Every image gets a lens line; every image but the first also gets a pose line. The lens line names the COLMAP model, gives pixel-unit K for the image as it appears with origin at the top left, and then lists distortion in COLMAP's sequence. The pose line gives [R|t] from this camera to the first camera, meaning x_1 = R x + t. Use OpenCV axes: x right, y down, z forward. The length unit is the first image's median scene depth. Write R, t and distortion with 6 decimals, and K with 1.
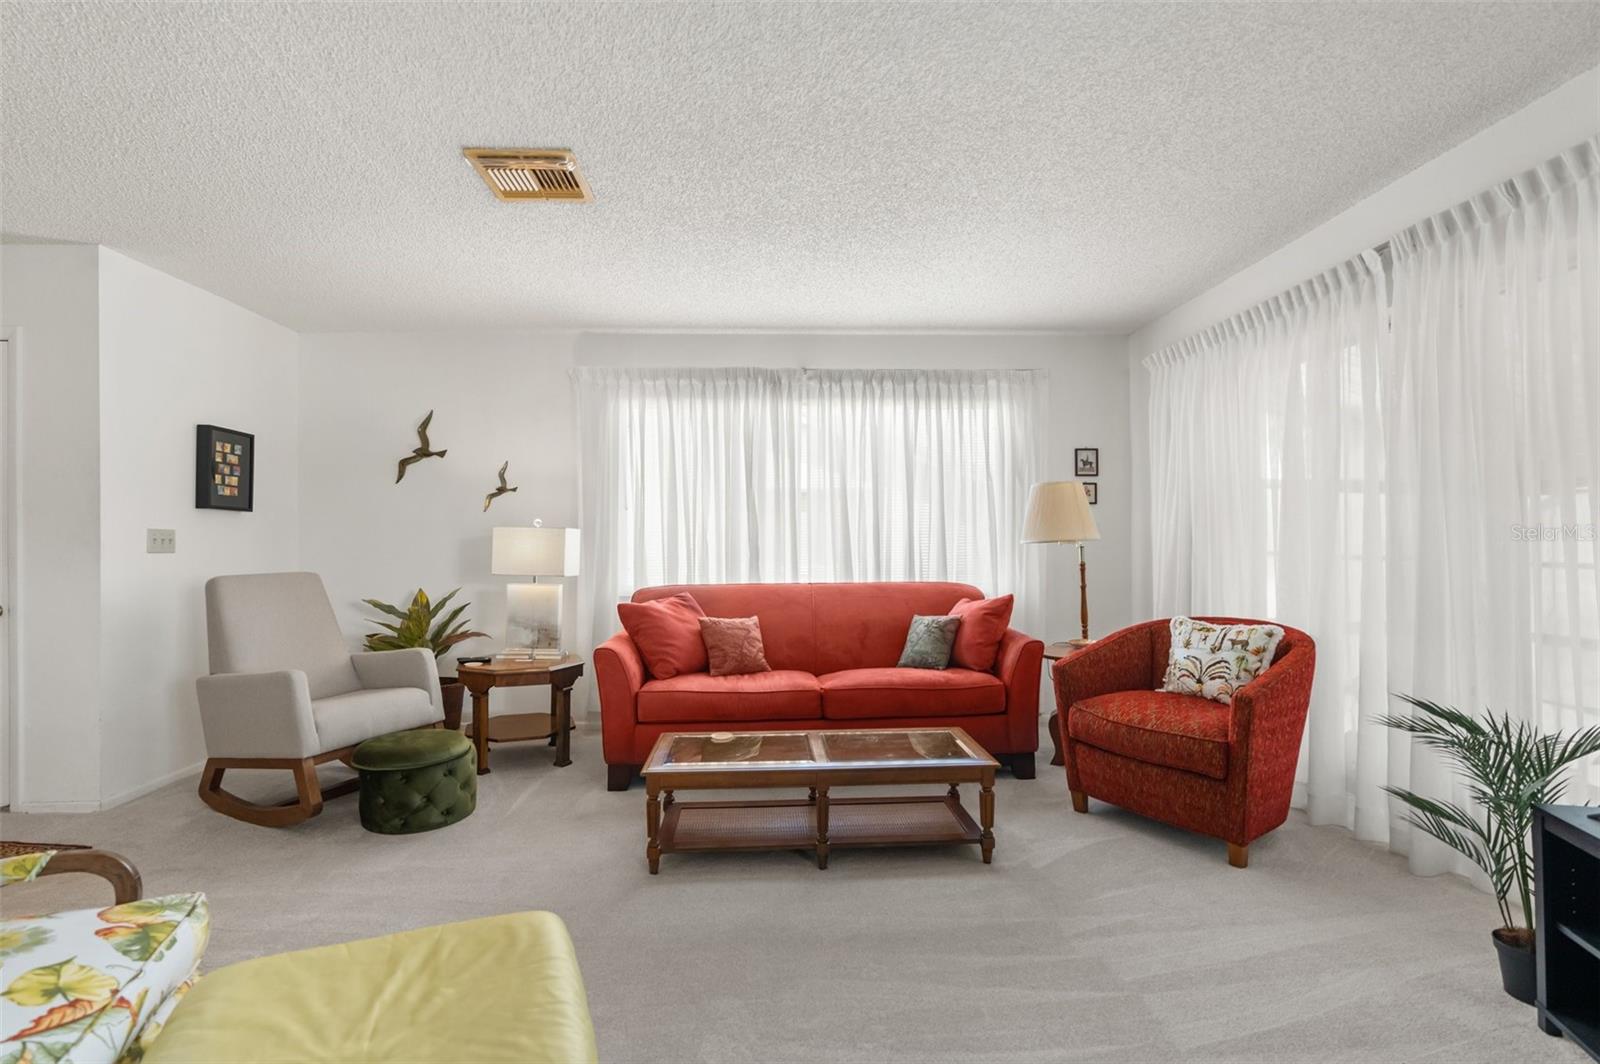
lens RADIAL K [[727.9, 0, 793.8], [0, 727.9, 535.3], [0, 0, 1]] dist [-0.005360, 0.000609]
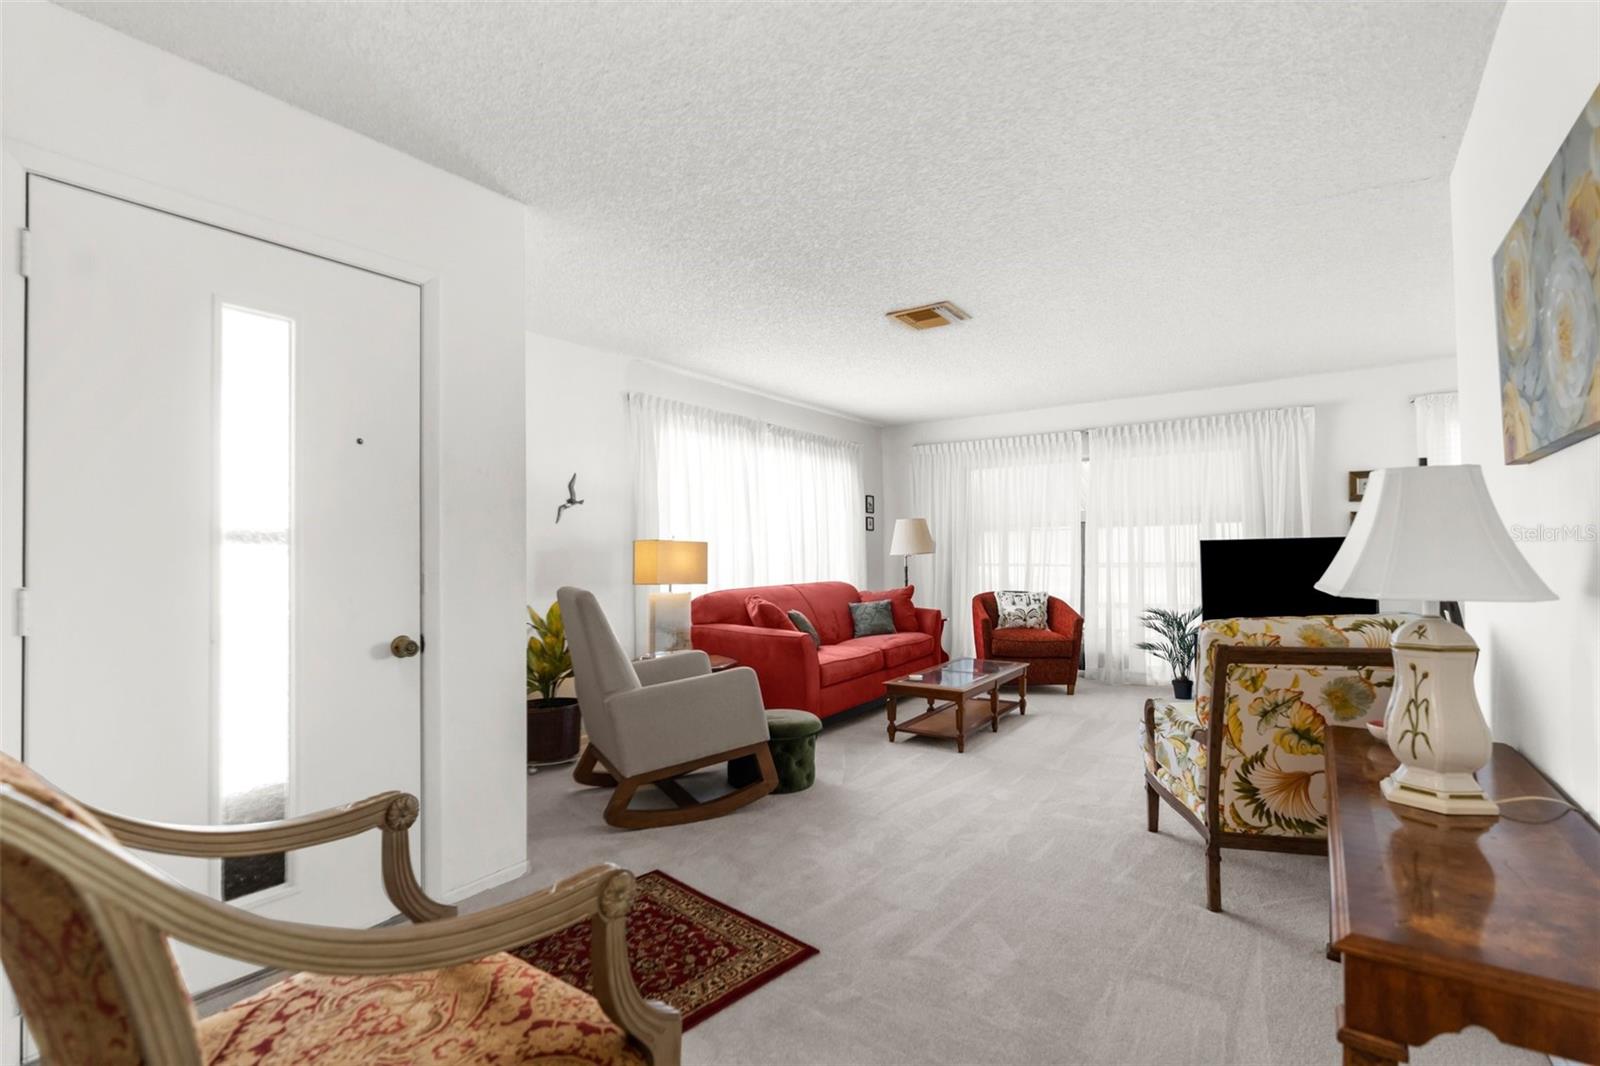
lens RADIAL K [[727.9, 0, 793.8], [0, 727.9, 536.3], [0, 0, 1]] dist [-0.005360, 0.000609]
pose [[0.617120, 0.018463, 0.786652, -1.162768], [-0.001004, 0.999742, -0.022677, 0.007480], [-0.786868, 0.013204, 0.616980, 0.183635]]
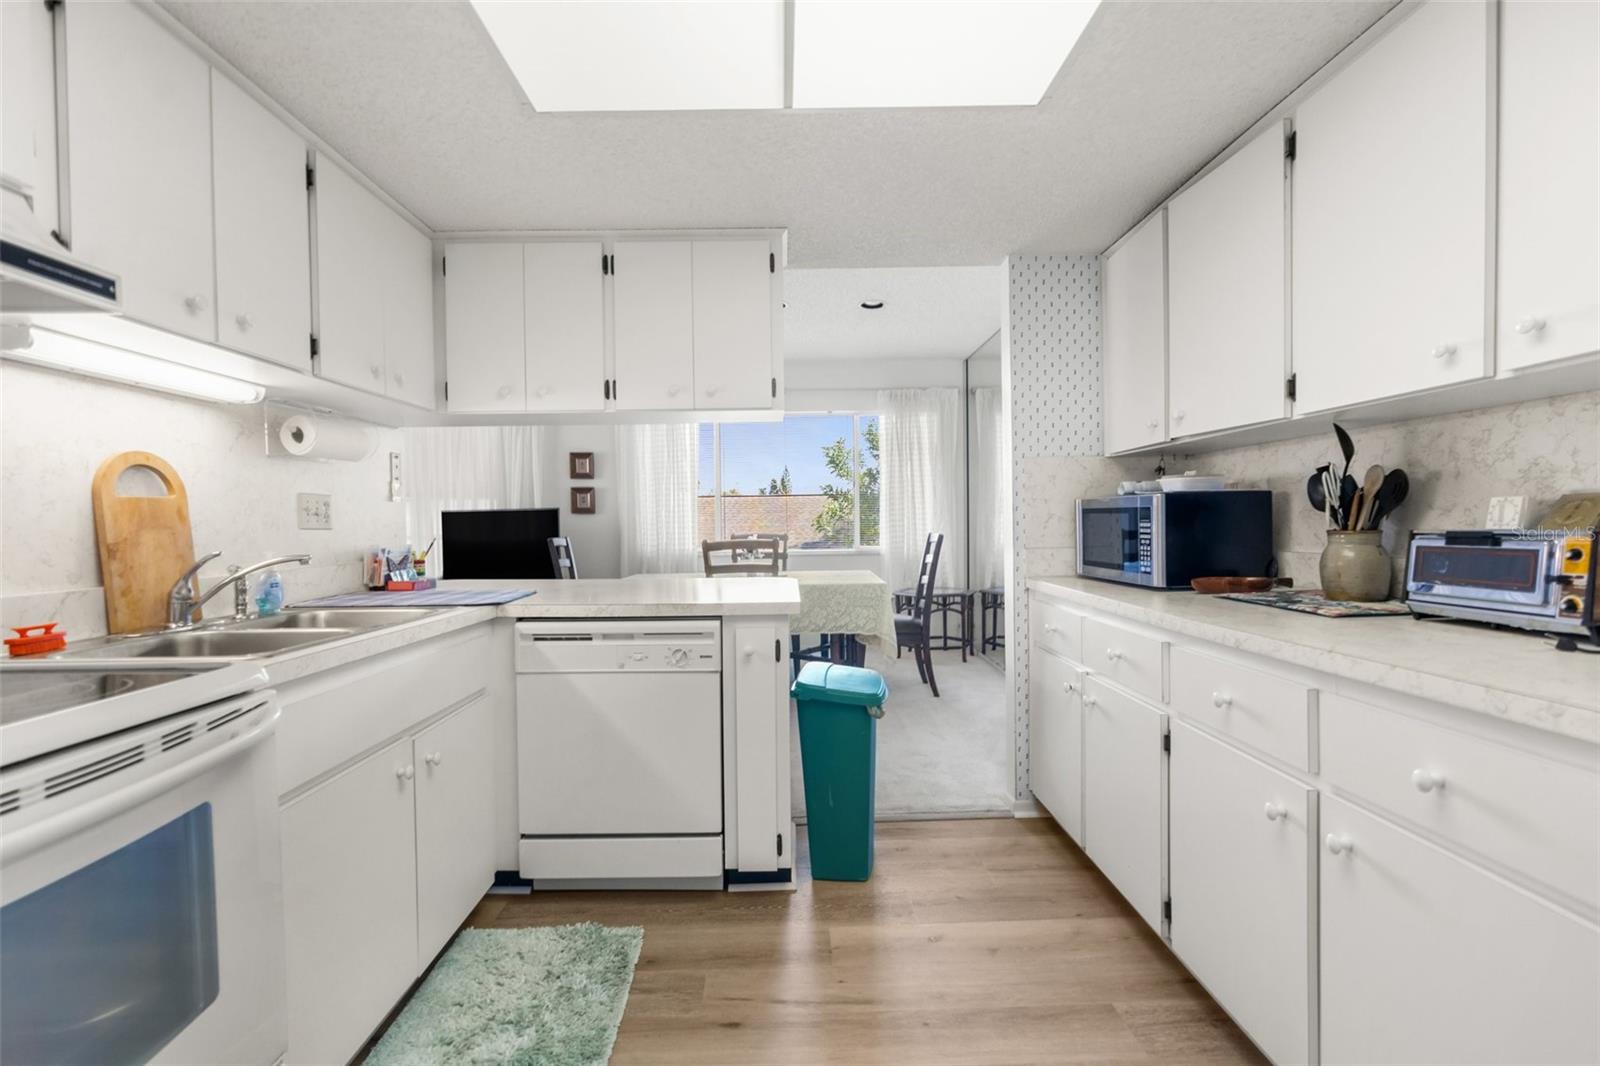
lens RADIAL K [[742.1, 0, 791.4], [0, 742.1, 536.8], [0, 0, 1]] dist [-0.003054, 0.000393]
pose [[0.032064, -0.008816, 0.999447, -1.033054], [0.000261, 0.999961, 0.008812, 0.022337], [-0.999486, -0.000022, 0.032065, -0.336258]]
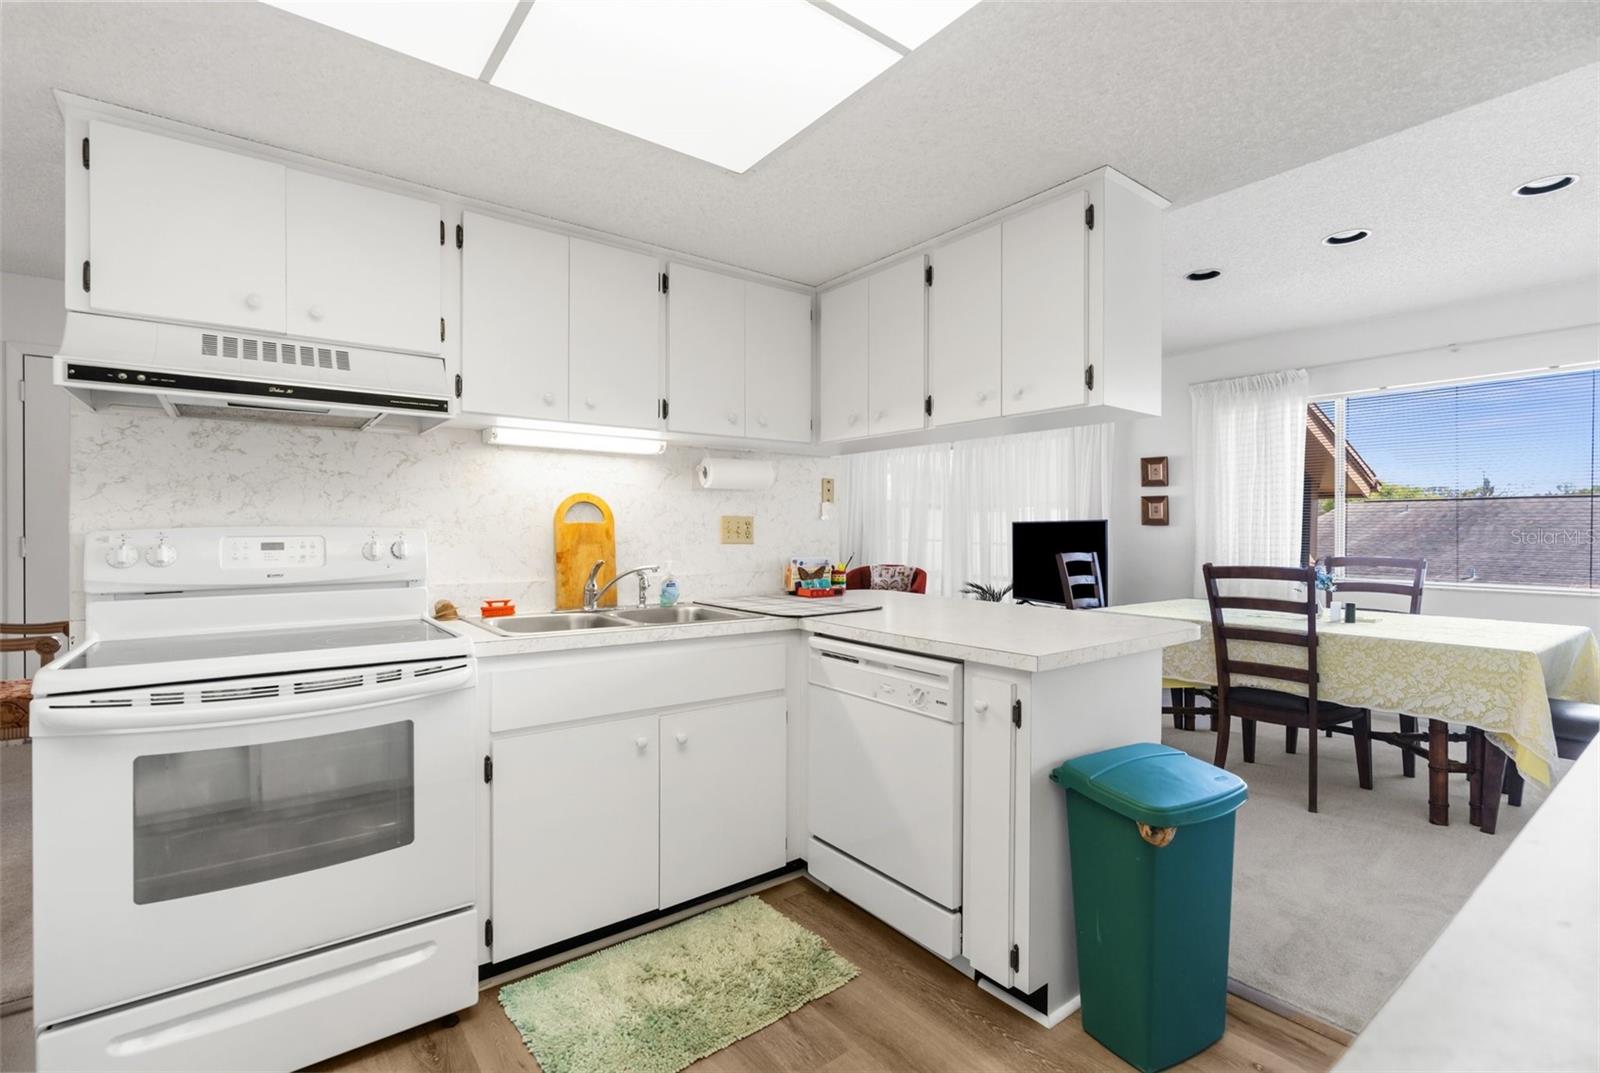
lens RADIAL K [[733.4, 0, 789.5], [0, 733.4, 534.5], [0, 0, 1]] dist [-0.004000, 0.000185]
pose [[0.822772, 0.009646, 0.568290, -0.825930], [-0.018247, 0.999789, 0.009449, 0.002899], [-0.568079, -0.018145, 0.822774, -0.606492]]
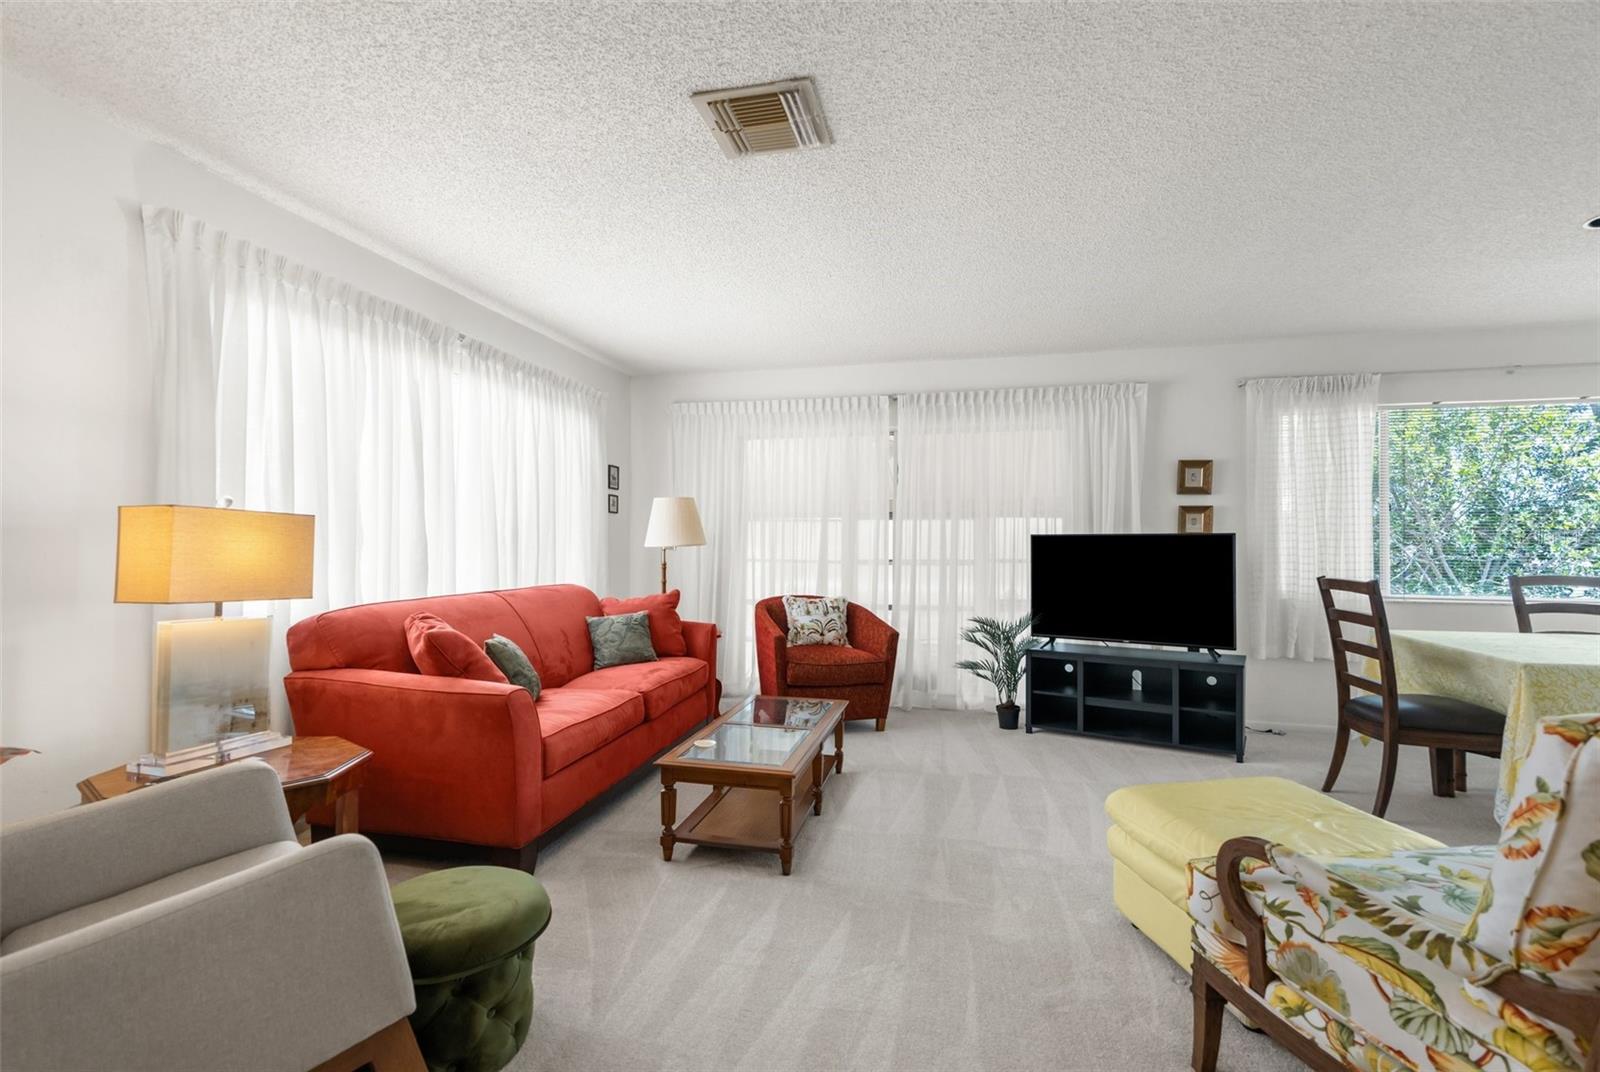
lens RADIAL K [[733.4, 0, 789.5], [0, 733.4, 534.0], [0, 0, 1]] dist [-0.004000, 0.000185]
pose [[0.289215, 0.023080, 0.956986, -0.784355], [-0.016973, 0.999676, -0.018980, 0.010140], [-0.957114, -0.010754, 0.289513, 0.473856]]
